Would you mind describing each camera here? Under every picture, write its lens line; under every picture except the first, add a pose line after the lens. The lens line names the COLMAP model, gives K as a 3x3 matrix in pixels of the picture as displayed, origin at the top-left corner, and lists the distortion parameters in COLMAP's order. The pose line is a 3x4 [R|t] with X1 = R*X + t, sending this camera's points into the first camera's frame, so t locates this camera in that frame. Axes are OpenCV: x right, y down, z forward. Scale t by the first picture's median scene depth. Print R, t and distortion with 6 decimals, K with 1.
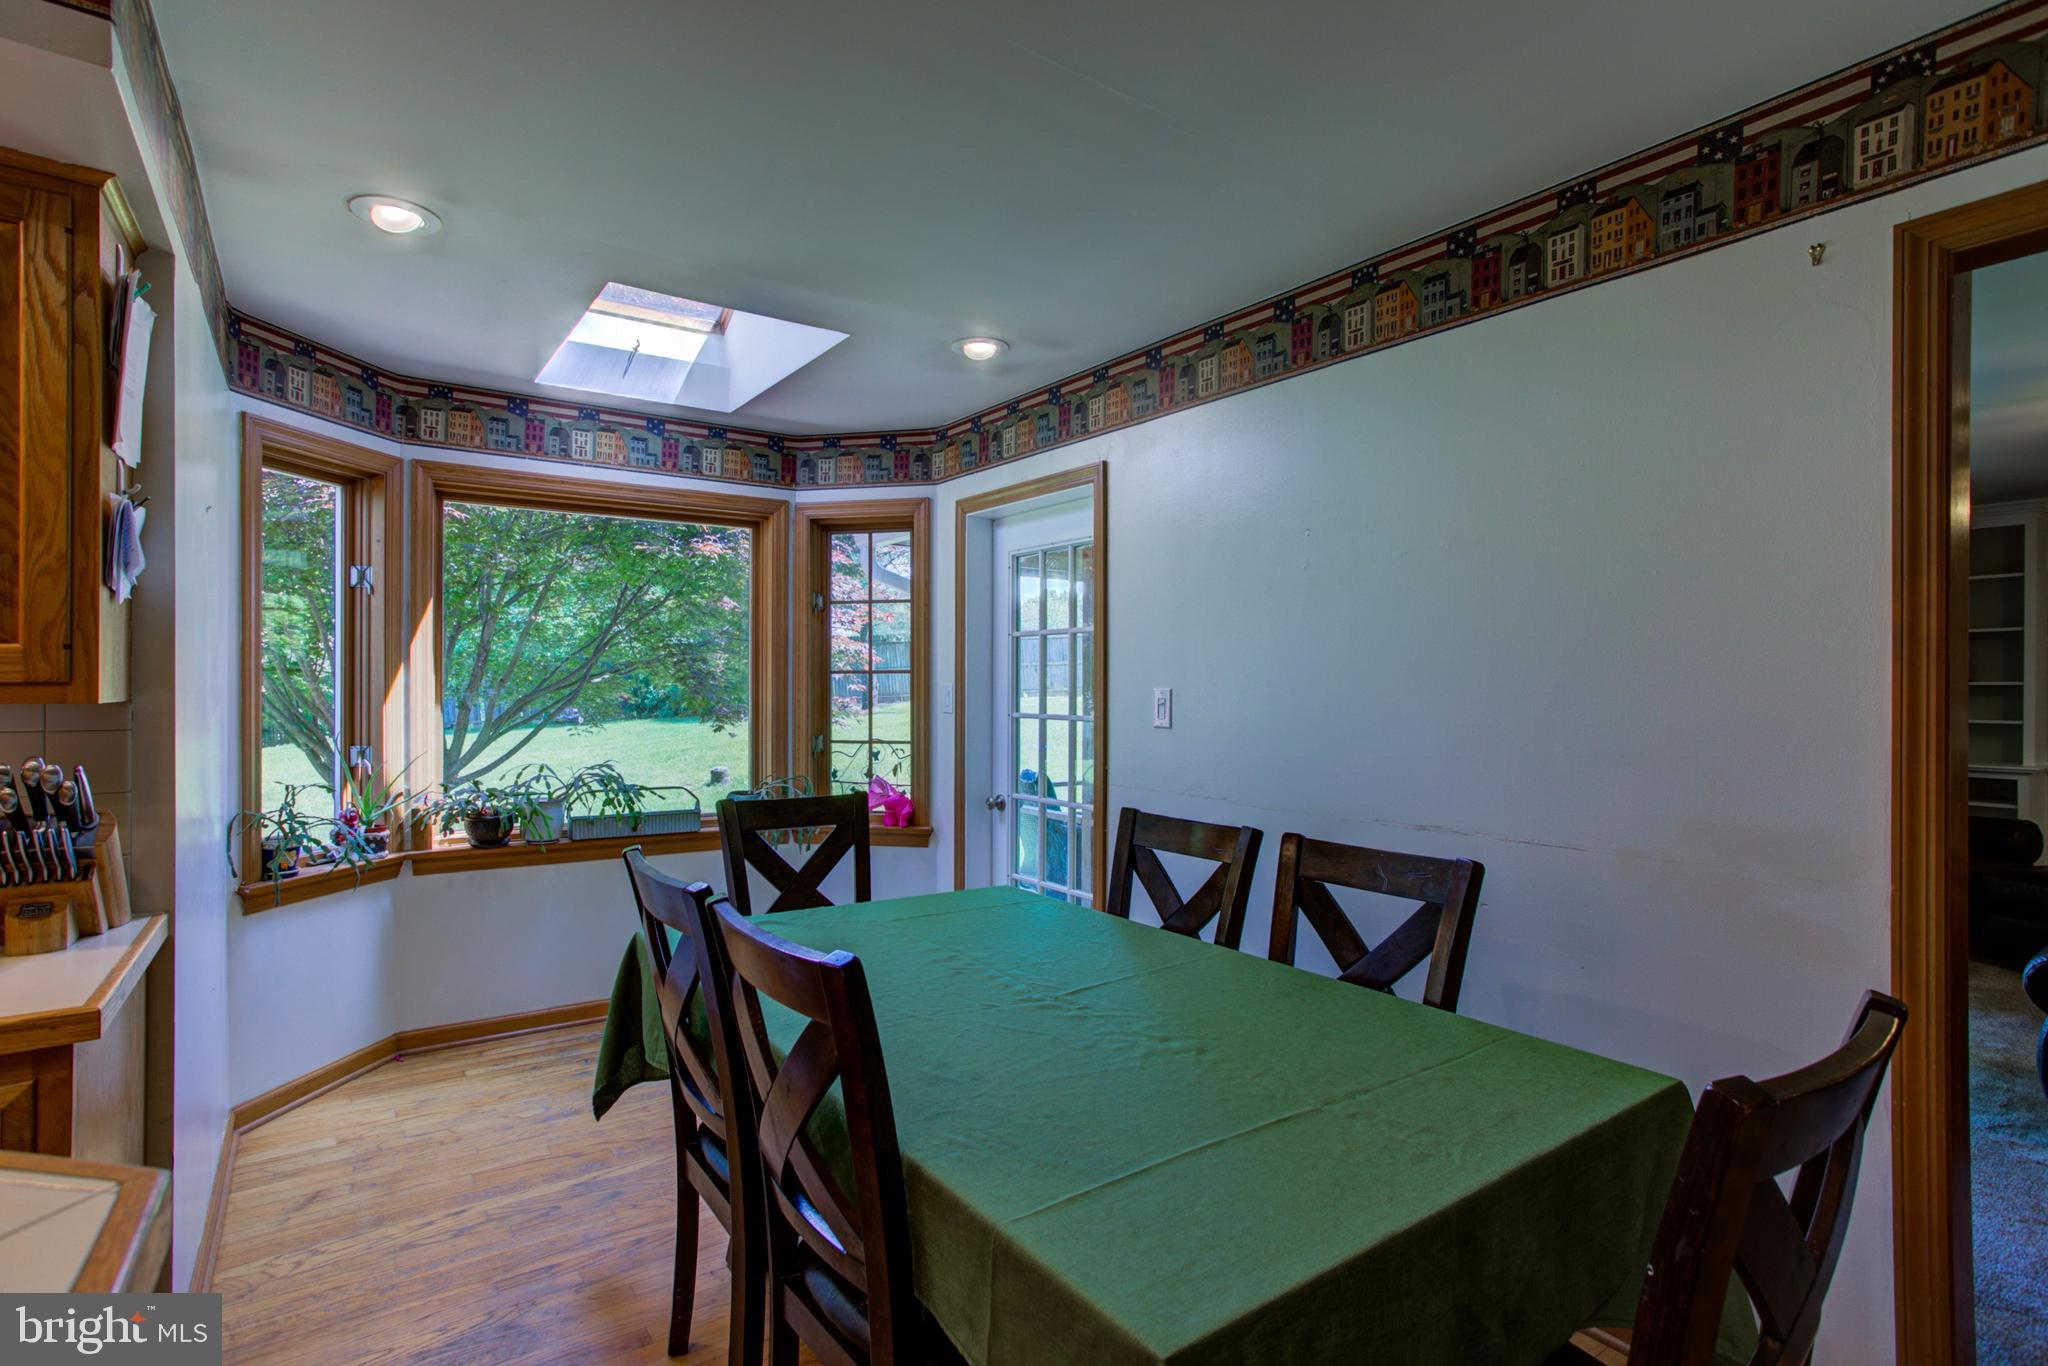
lens RADIAL K [[1001.0, 0, 1000.2], [0, 1001.0, 672.4], [0, 0, 1]] dist [-0.048866, 0.032451]
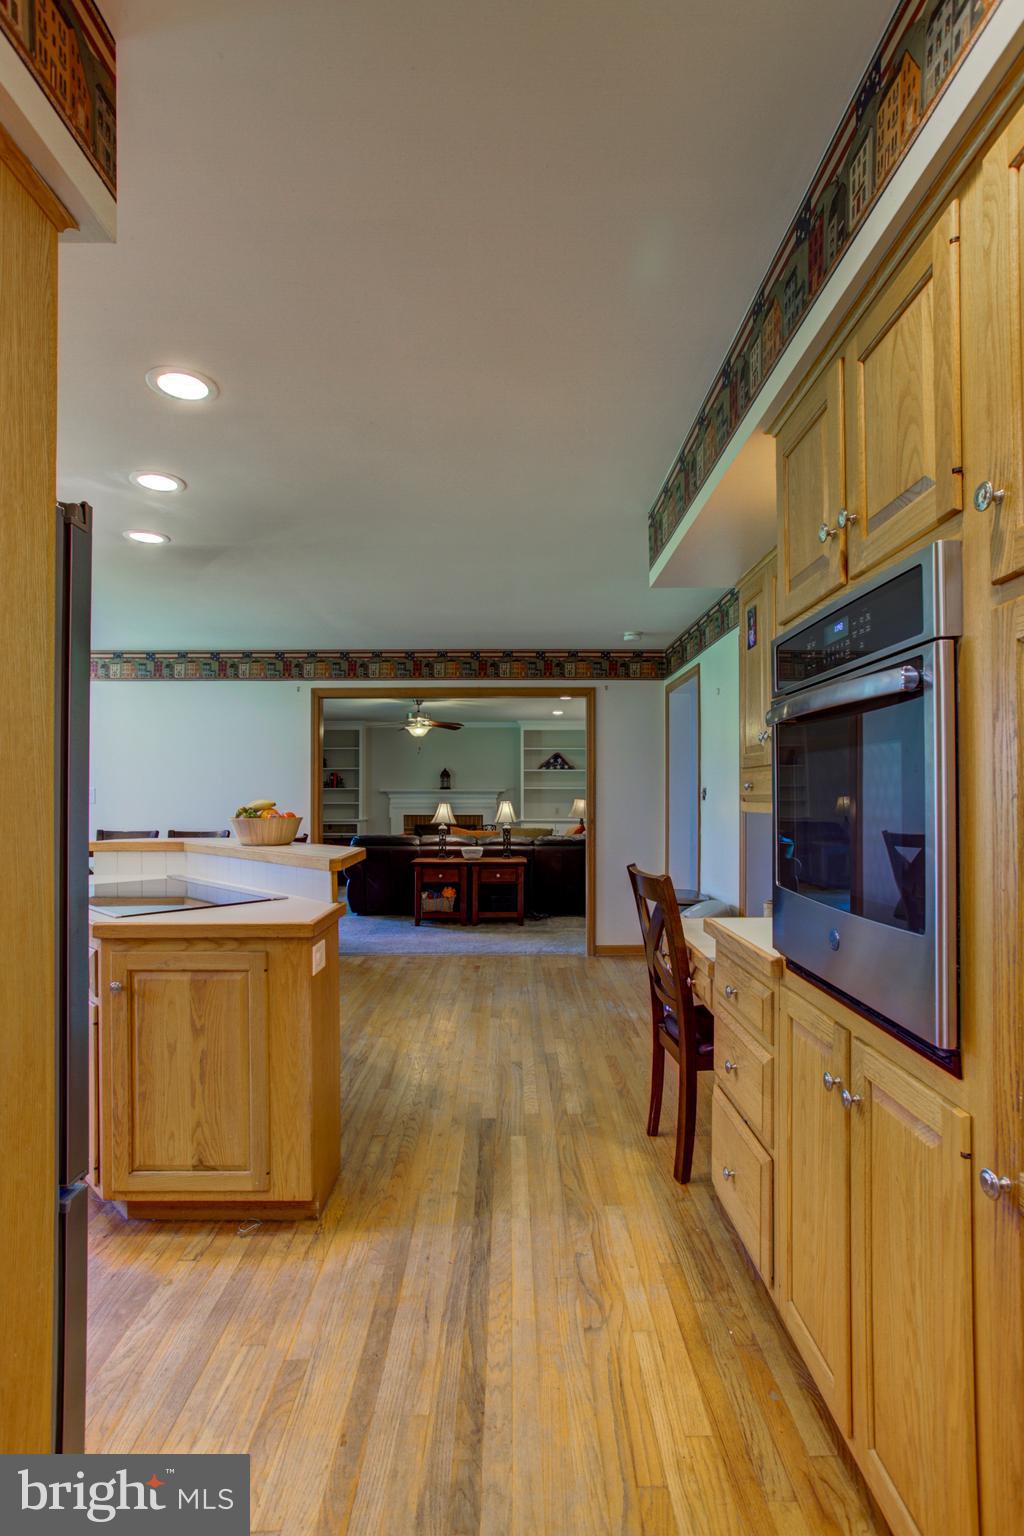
lens RADIAL K [[746.9, 0, 509.0], [0, 746.9, 783.7], [0, 0, 1]] dist [-0.004057, 0.000008]
pose [[0.566303, 0.009063, 0.824147, -0.606444], [-0.011242, 0.999931, -0.003272, 0.001637], [-0.824120, -0.007412, 0.566366, -0.732869]]
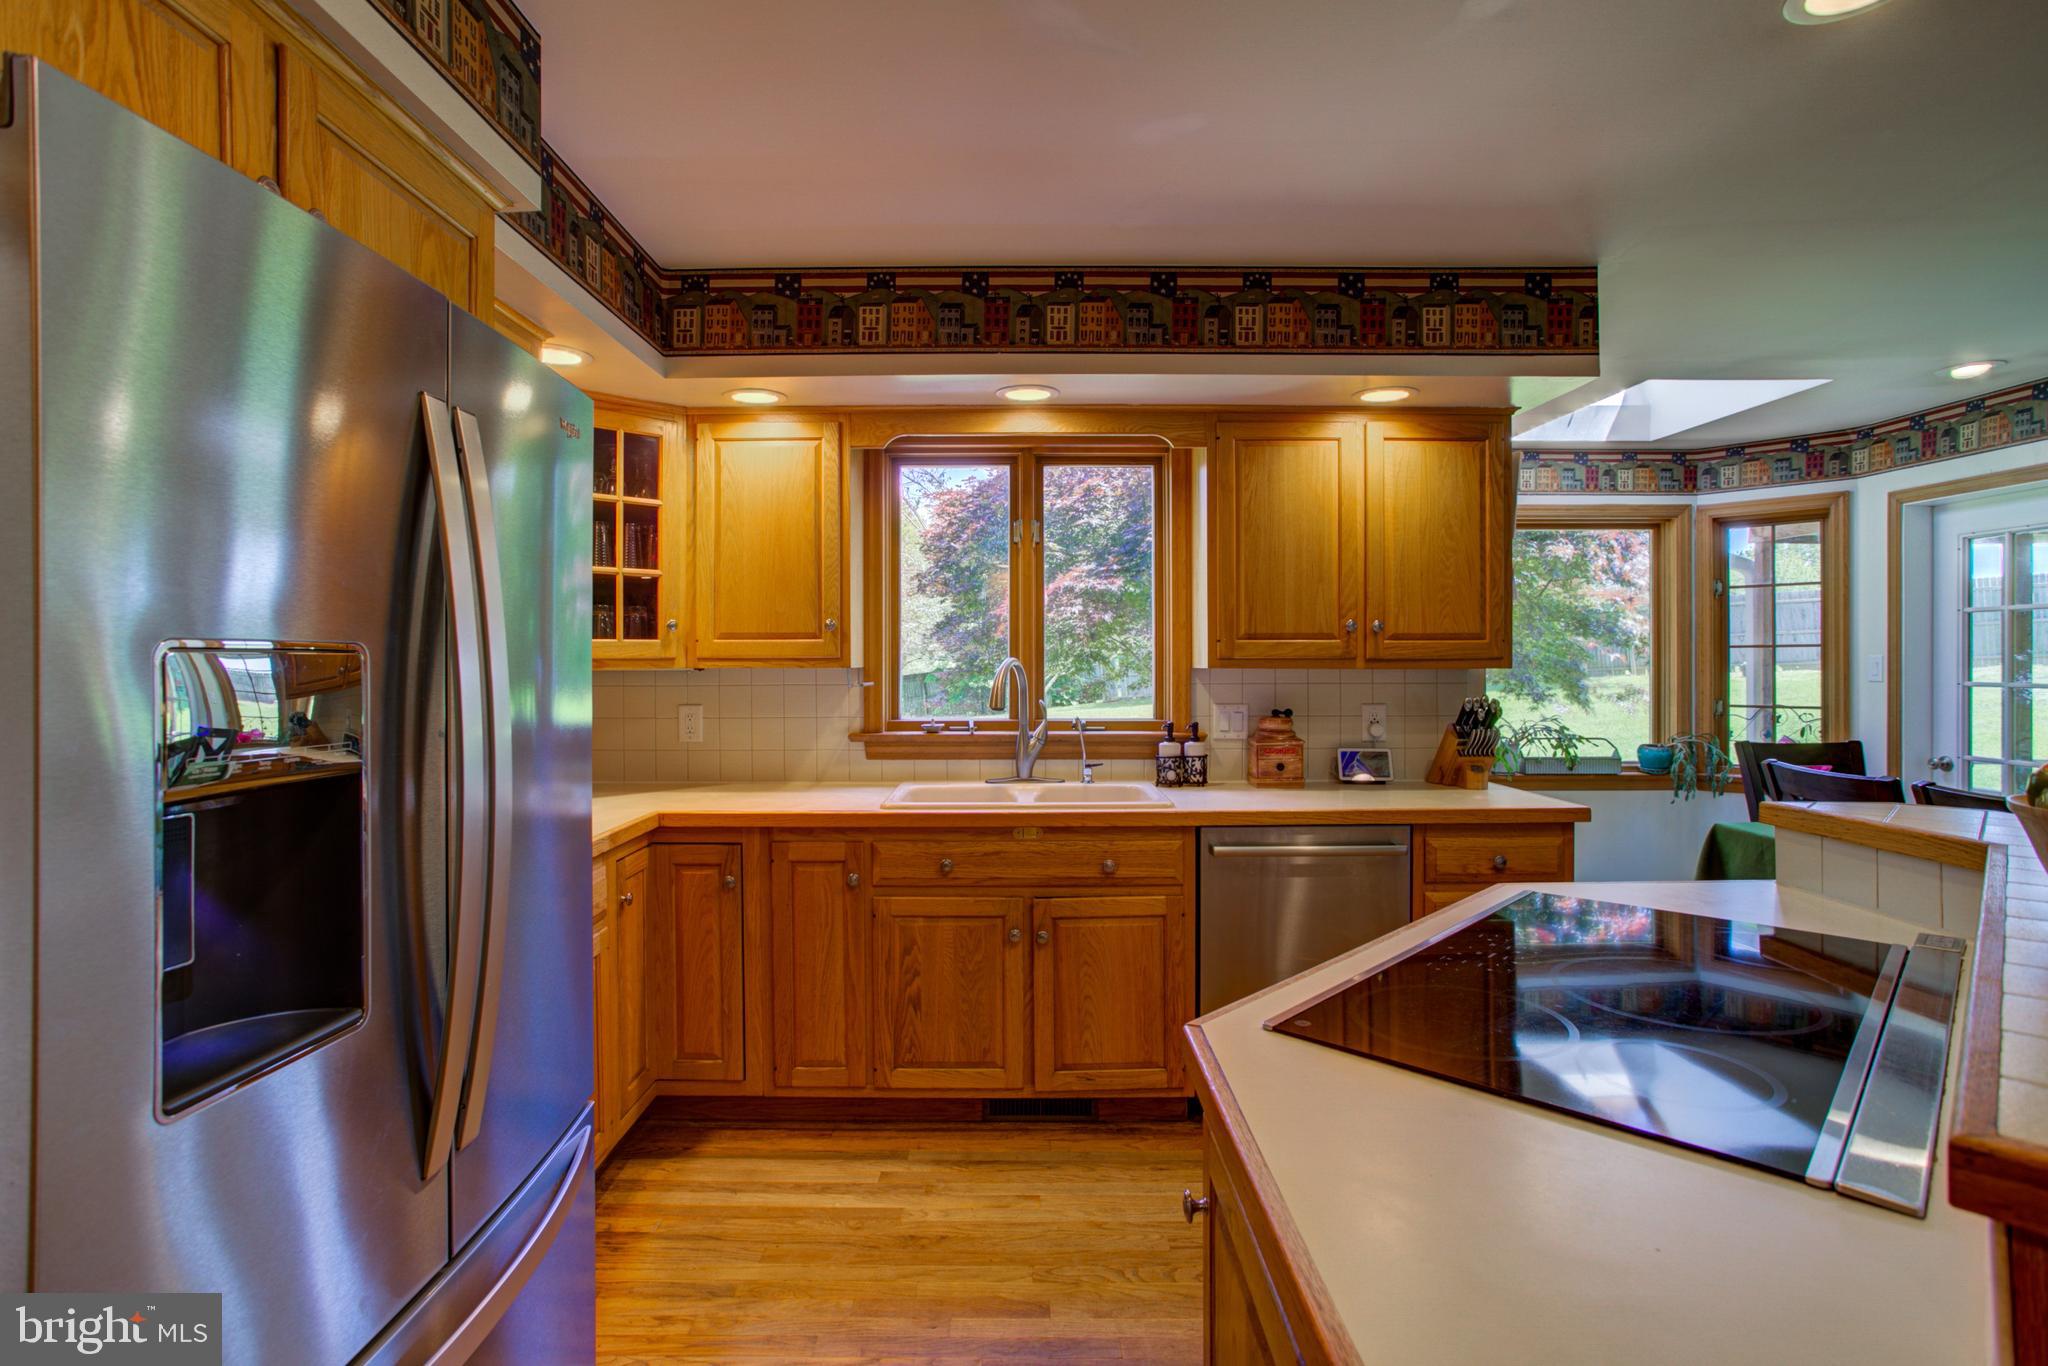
lens RADIAL K [[1001.0, 0, 1000.2], [0, 1001.0, 672.4], [0, 0, 1]] dist [-0.048866, 0.032451]
pose [[0.817555, 0.000681, -0.575850, -0.226968], [0.013980, 0.999681, 0.021030, -0.007466], [0.575681, -0.025244, 0.817285, -0.486494]]
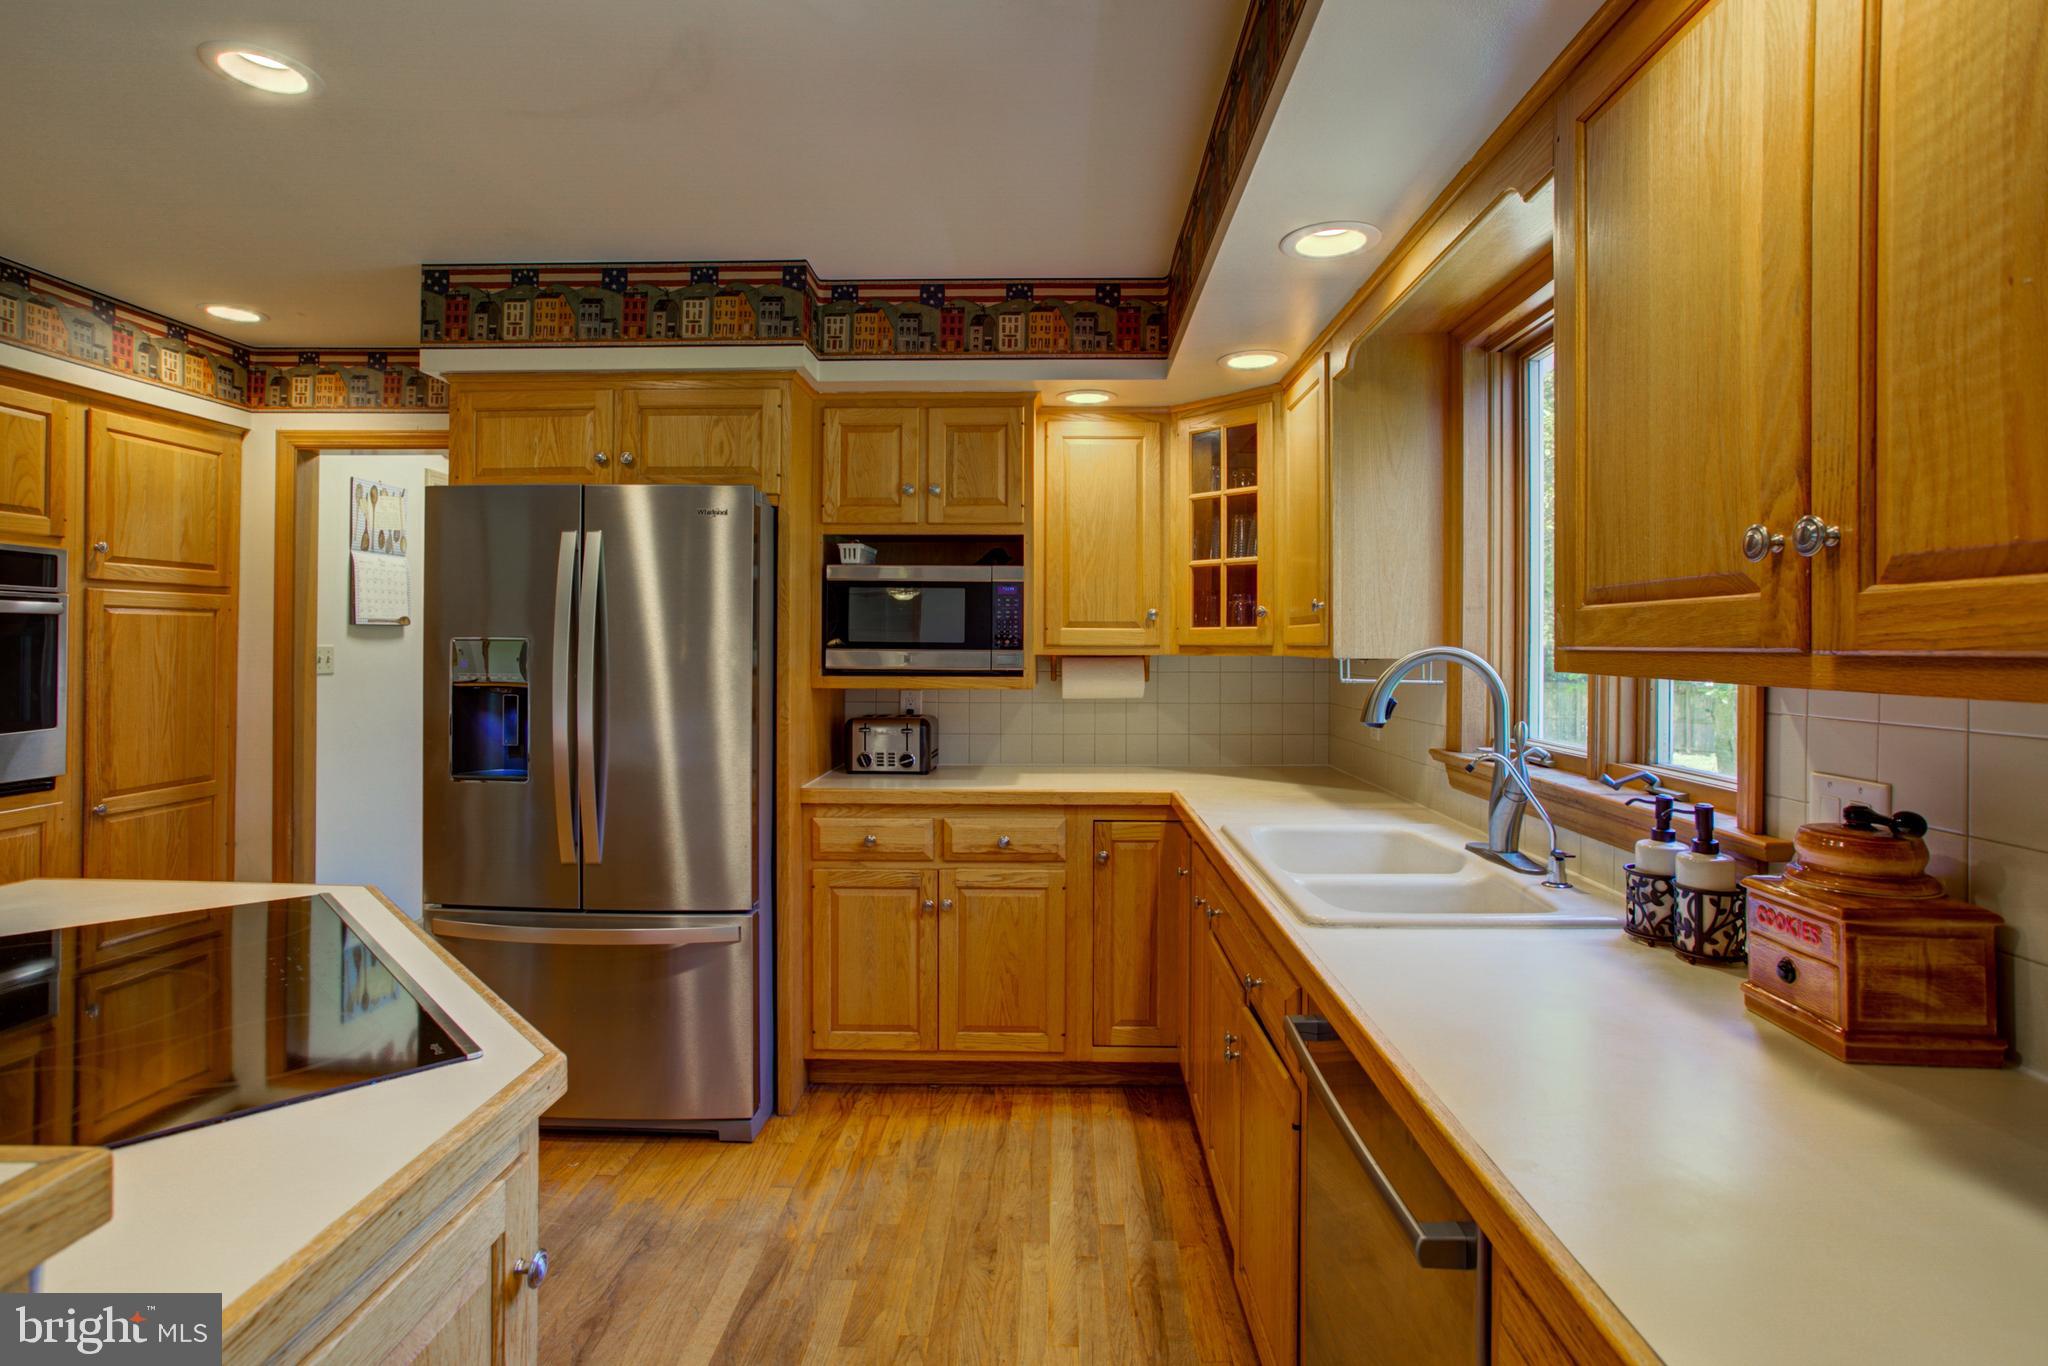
lens RADIAL K [[1003.1, 0, 1033.1], [0, 1003.1, 647.8], [0, 0, 1]] dist [-0.051504, 0.033710]
pose [[-0.582889, -0.006522, -0.812525, -0.164122], [0.000452, 0.999965, -0.008351, 0.002258], [0.812551, -0.005235, -0.582866, 0.294760]]
